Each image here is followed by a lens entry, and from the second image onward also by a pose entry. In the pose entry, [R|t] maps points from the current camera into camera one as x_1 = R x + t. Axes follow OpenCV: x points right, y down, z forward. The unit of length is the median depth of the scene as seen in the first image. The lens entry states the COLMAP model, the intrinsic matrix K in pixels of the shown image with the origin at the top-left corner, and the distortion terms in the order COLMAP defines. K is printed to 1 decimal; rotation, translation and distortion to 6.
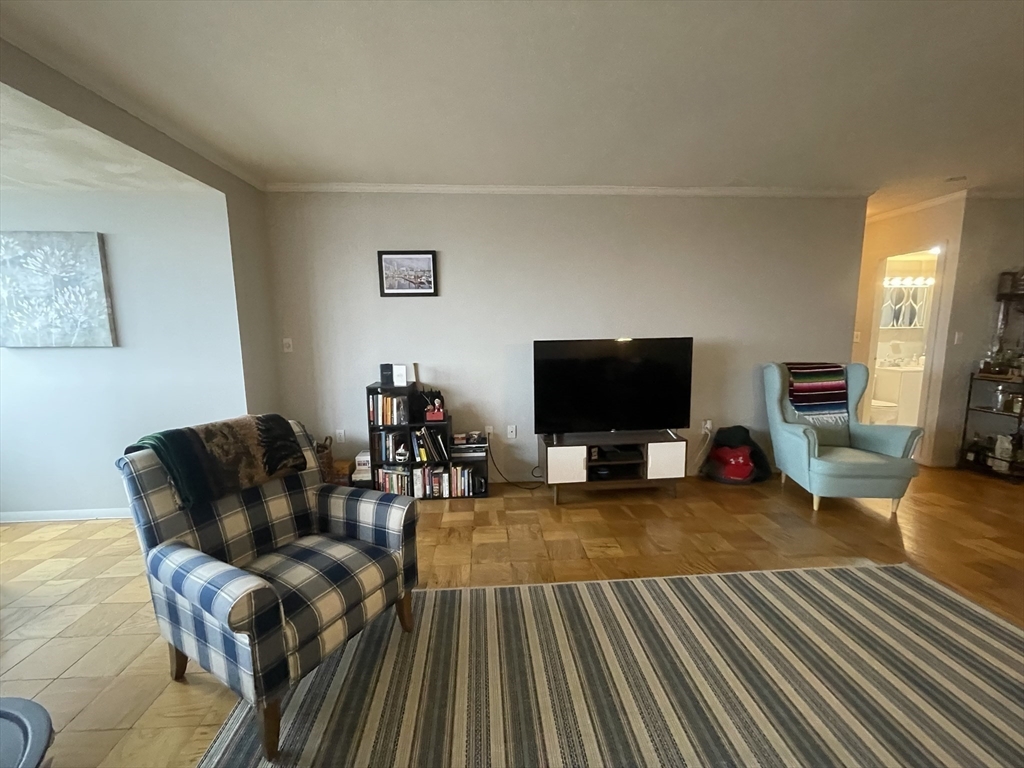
lens RADIAL K [[414.9, 0, 509.7], [0, 414.9, 381.8], [0, 0, 1]] dist [-0.003554, 0.000617]
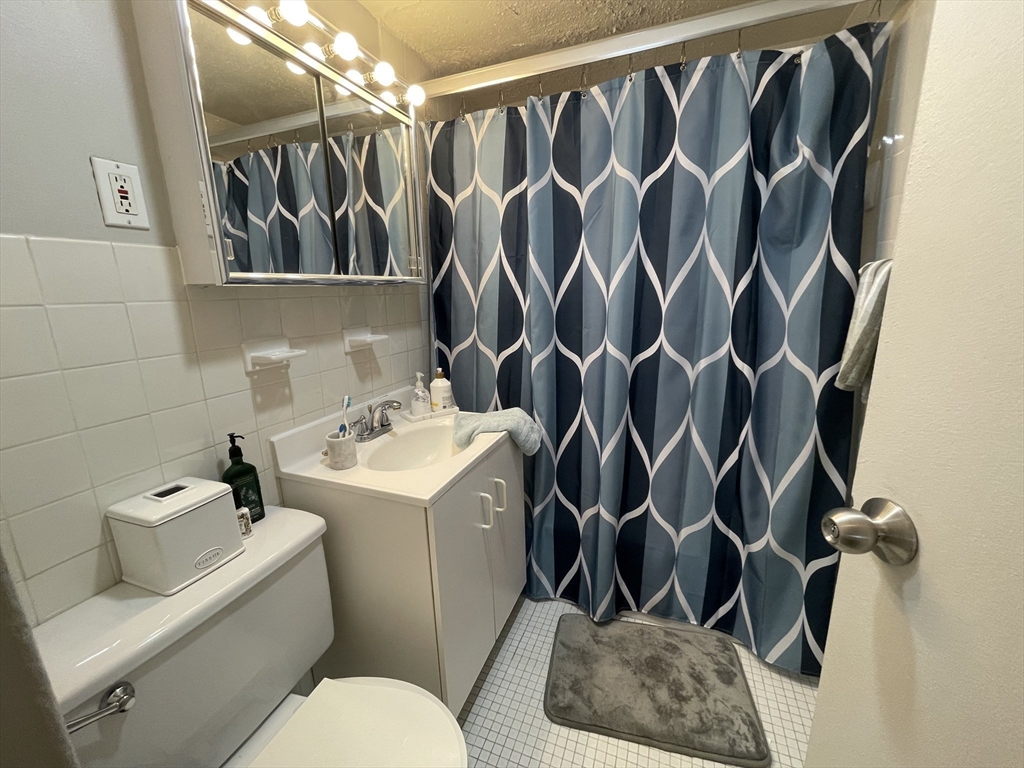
lens RADIAL K [[414.9, 0, 517.4], [0, 414.9, 384.6], [0, 0, 1]] dist [-0.003554, 0.000617]
pose [[0.419244, -0.191435, 0.887461, 1.360914], [0.133816, 0.979869, 0.148152, -0.164405], [-0.897957, 0.056644, 0.436422, 1.468601]]
